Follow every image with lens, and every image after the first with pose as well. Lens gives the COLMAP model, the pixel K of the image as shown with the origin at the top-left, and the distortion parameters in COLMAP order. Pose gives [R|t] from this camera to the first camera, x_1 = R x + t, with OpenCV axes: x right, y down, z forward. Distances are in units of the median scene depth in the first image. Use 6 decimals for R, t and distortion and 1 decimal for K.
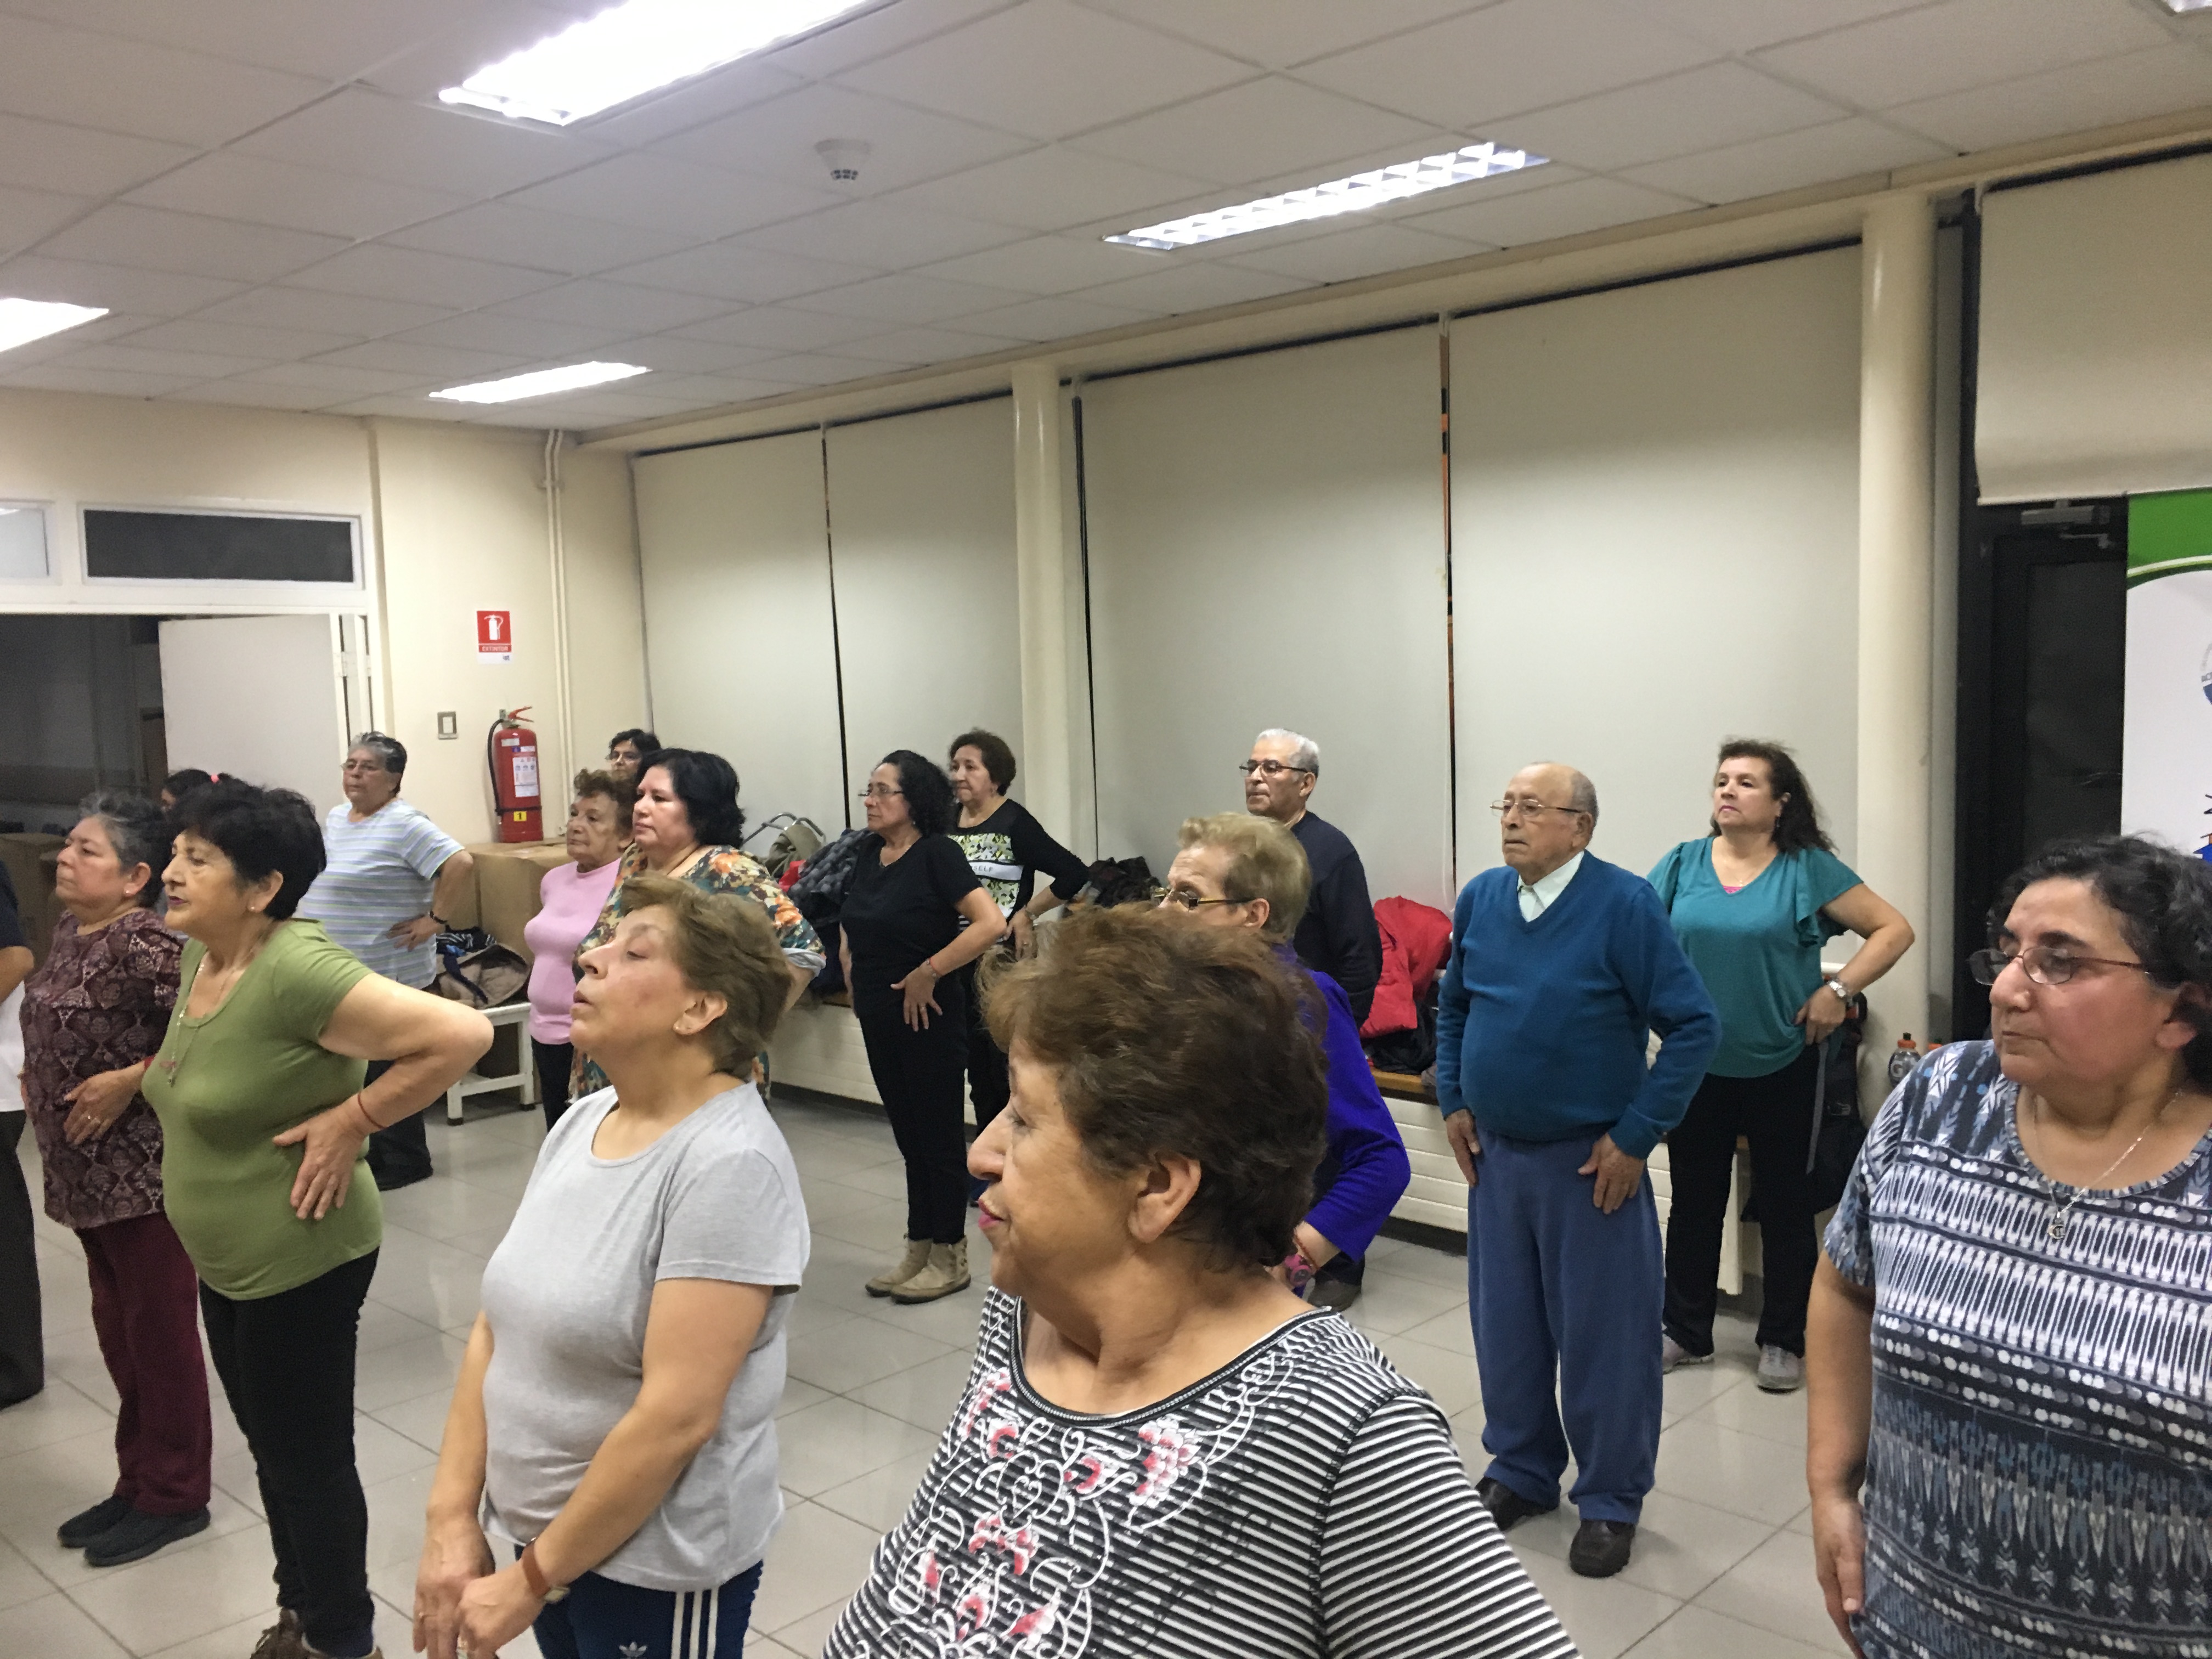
lens RADIAL K [[1897.5, 0, 1106.0], [0, 1897.5, 829.5], [0, 0, 1]] dist [0.107767, -0.142560]
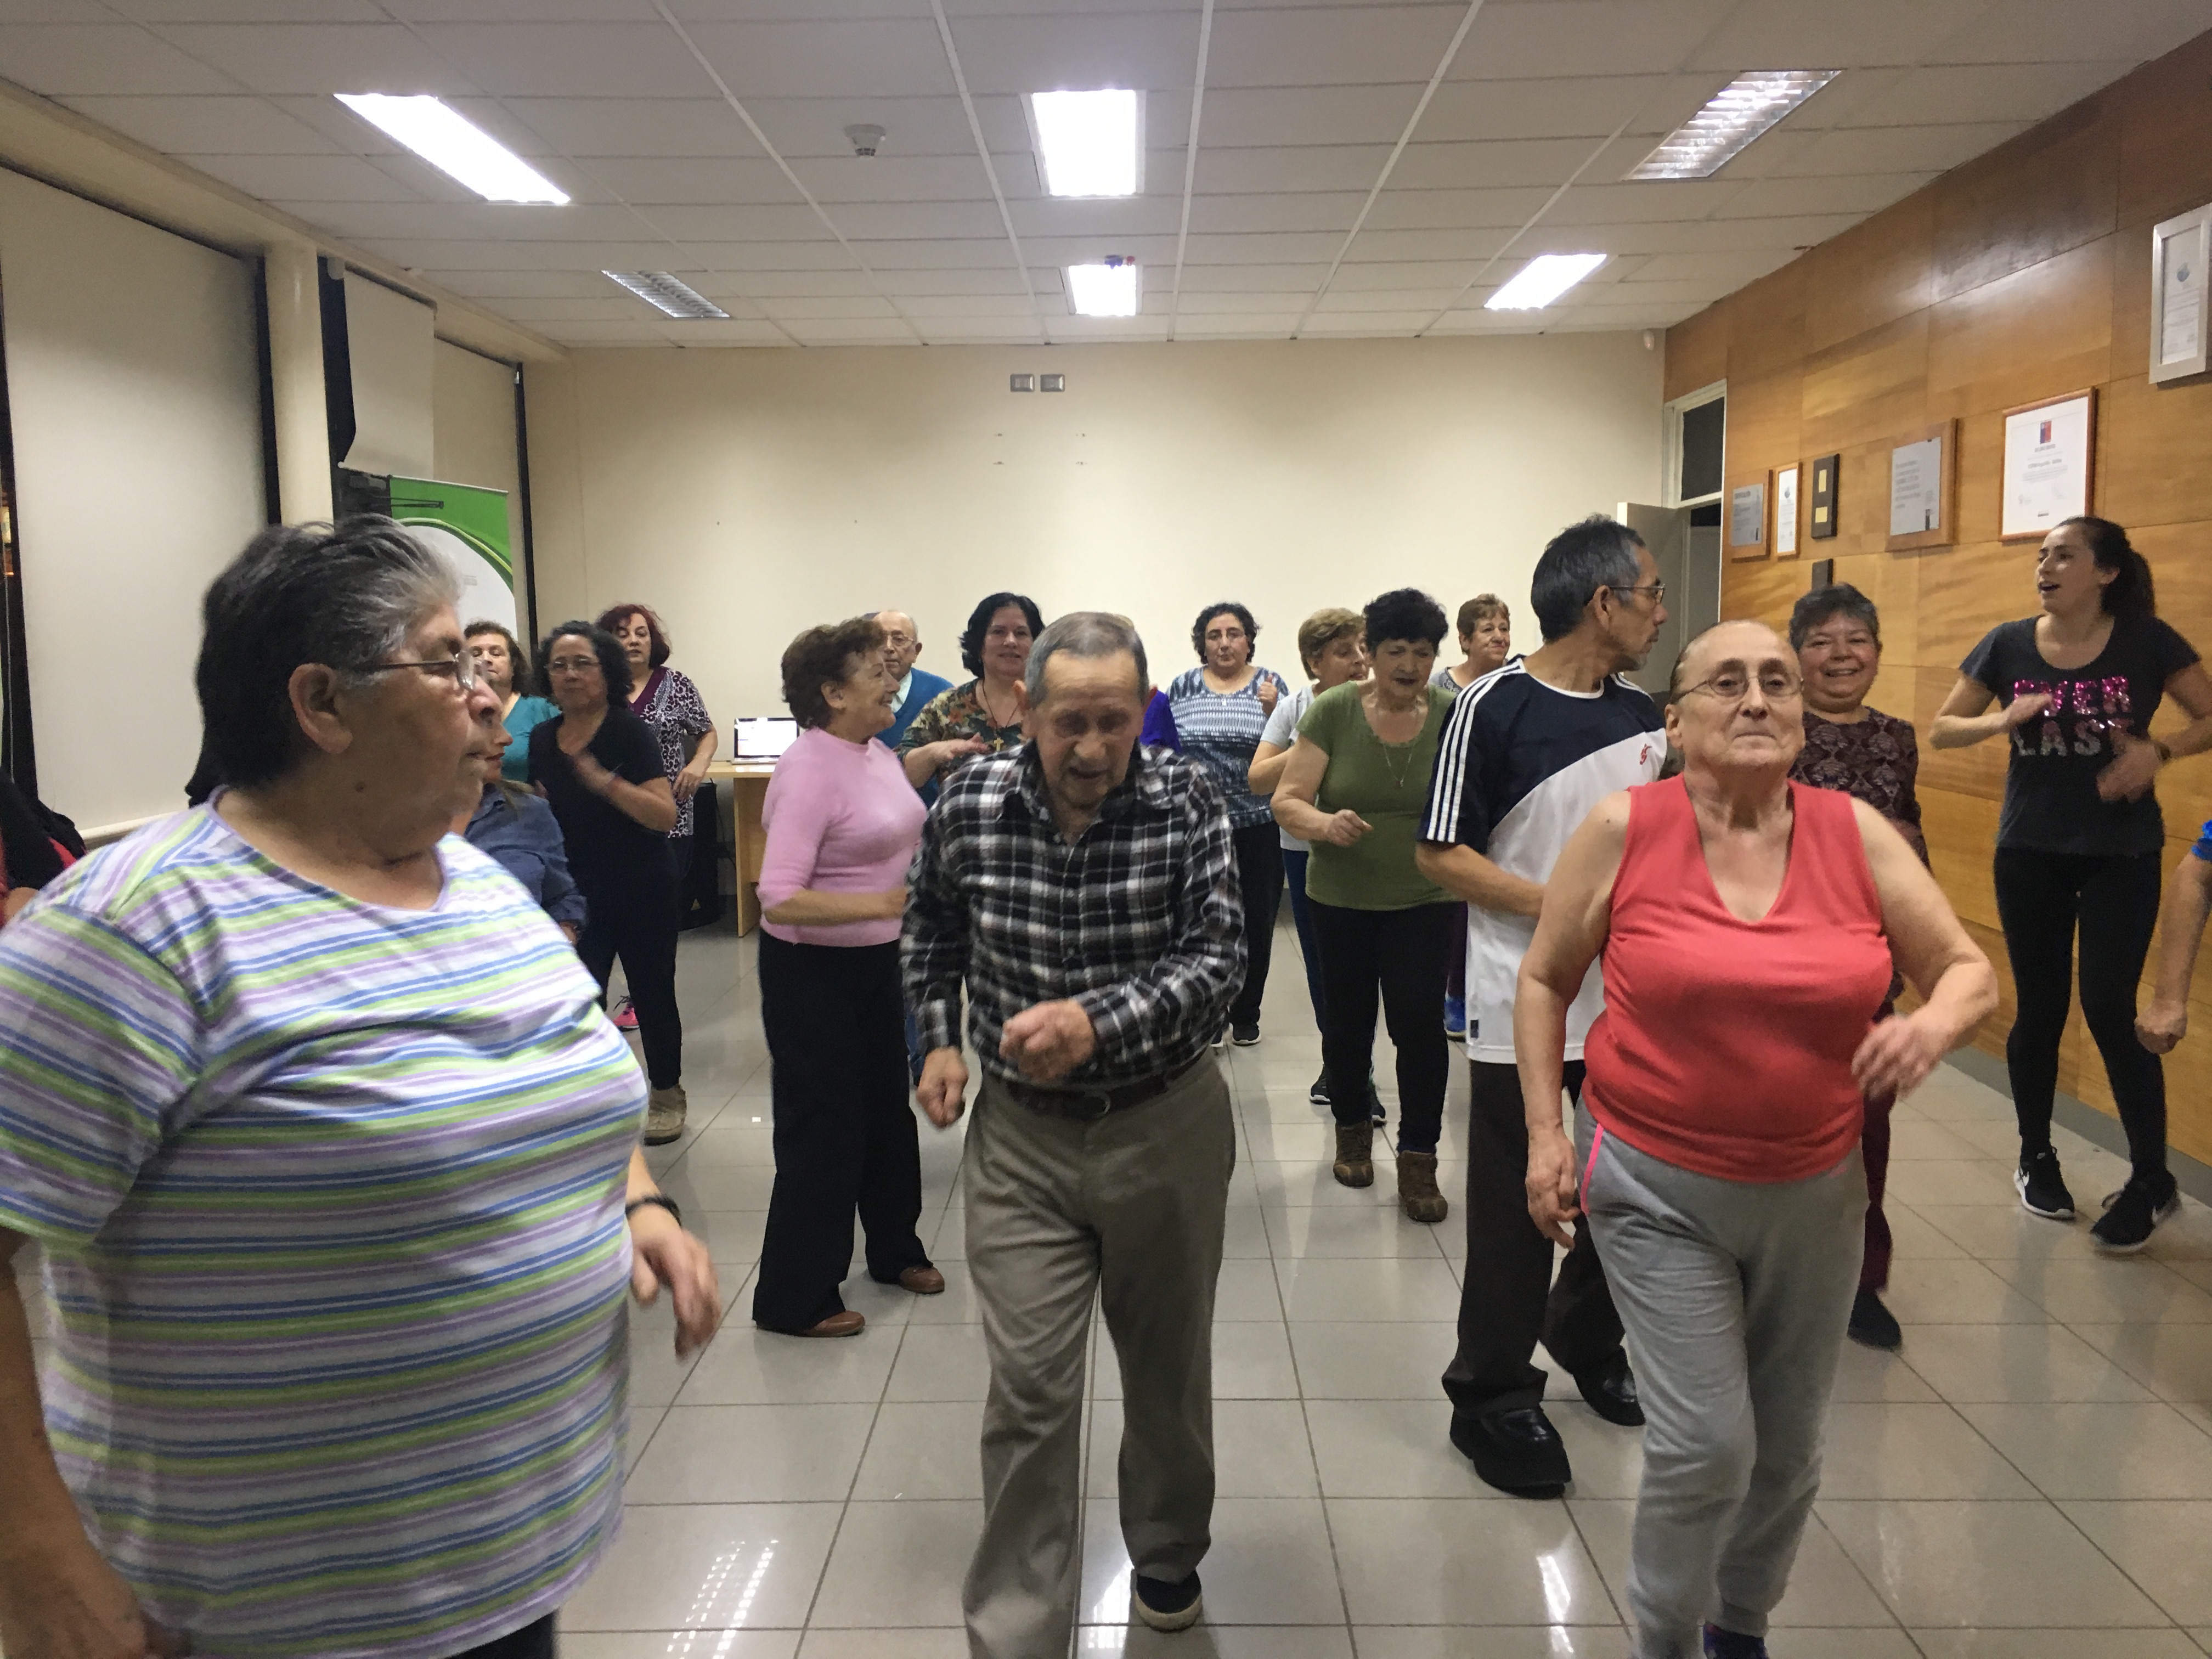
lens RADIAL K [[1897.5, 0, 1106.0], [0, 1897.5, 829.5], [0, 0, 1]] dist [0.107767, -0.142560]
pose [[-0.682657, -0.043336, 0.729453, -1.106933], [0.091407, 0.985335, 0.144081, -0.048773], [-0.724999, 0.165035, -0.668685, 1.642549]]
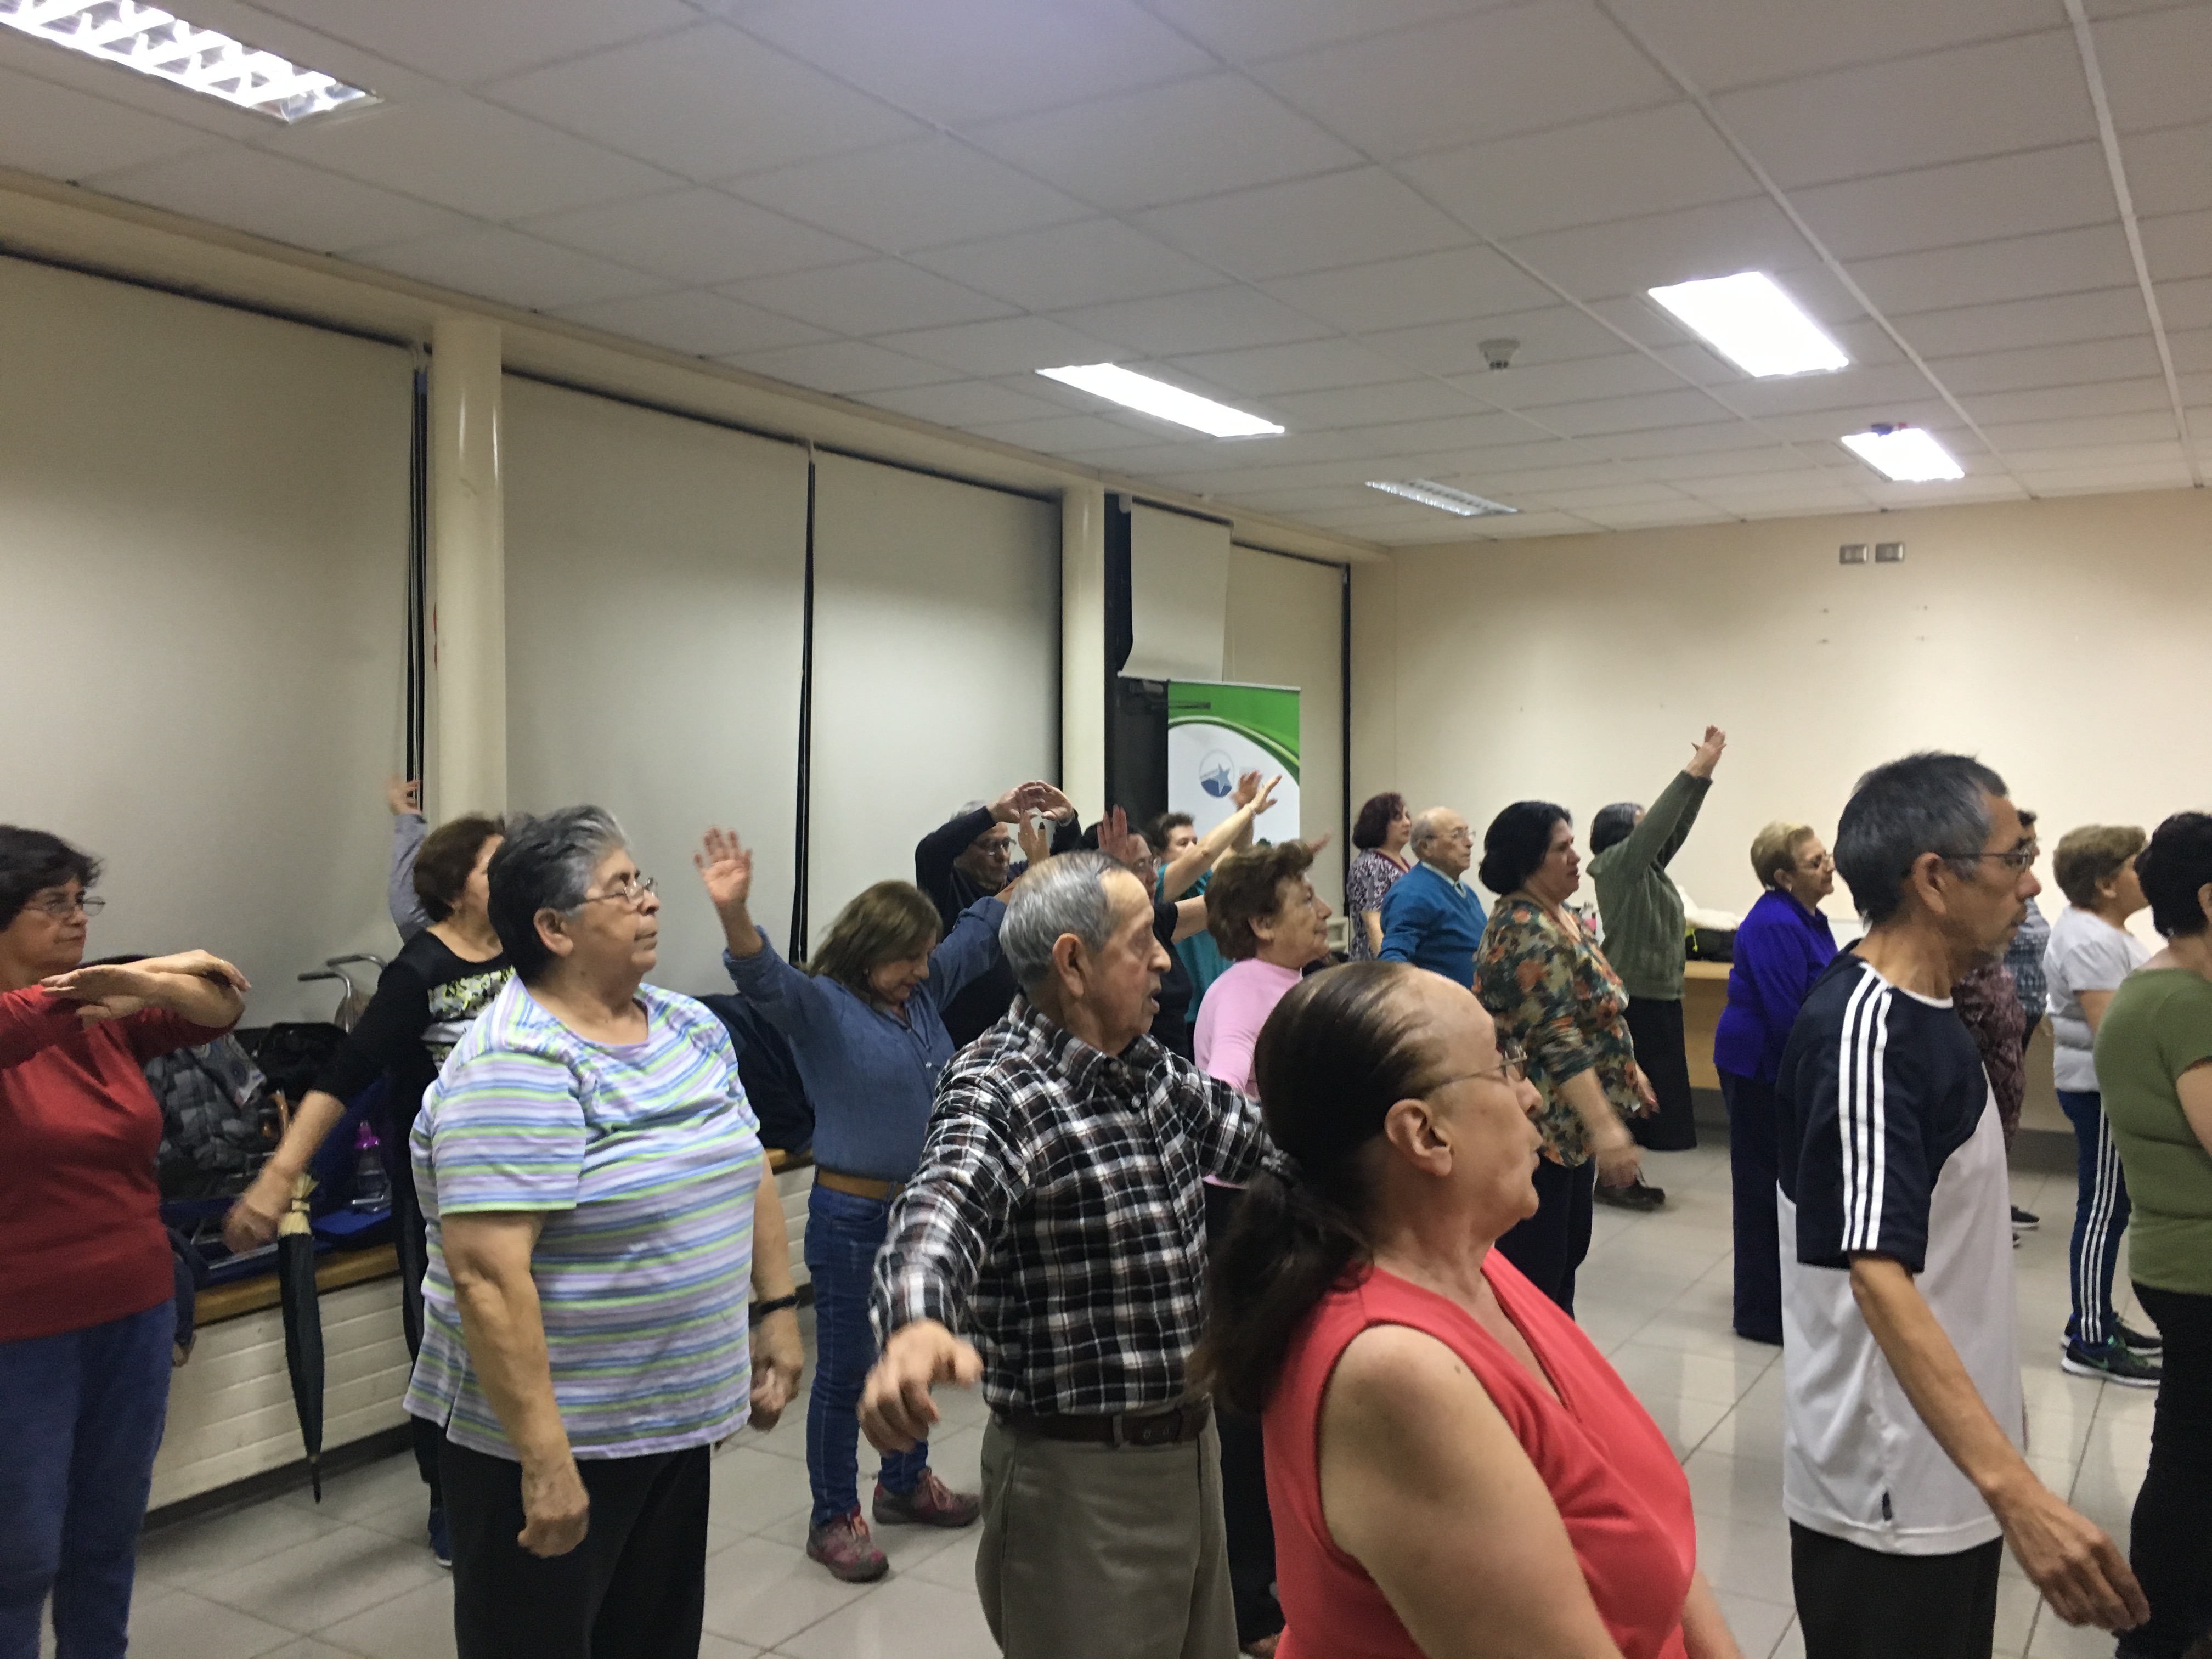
lens RADIAL K [[1897.5, 0, 1106.0], [0, 1897.5, 829.5], [0, 0, 1]] dist [0.107767, -0.142560]
pose [[-0.220153, 0.003387, 0.975459, -1.218764], [0.086590, 0.996114, 0.016084, -0.058813], [-0.971614, 0.088006, -0.219591, 1.406318]]
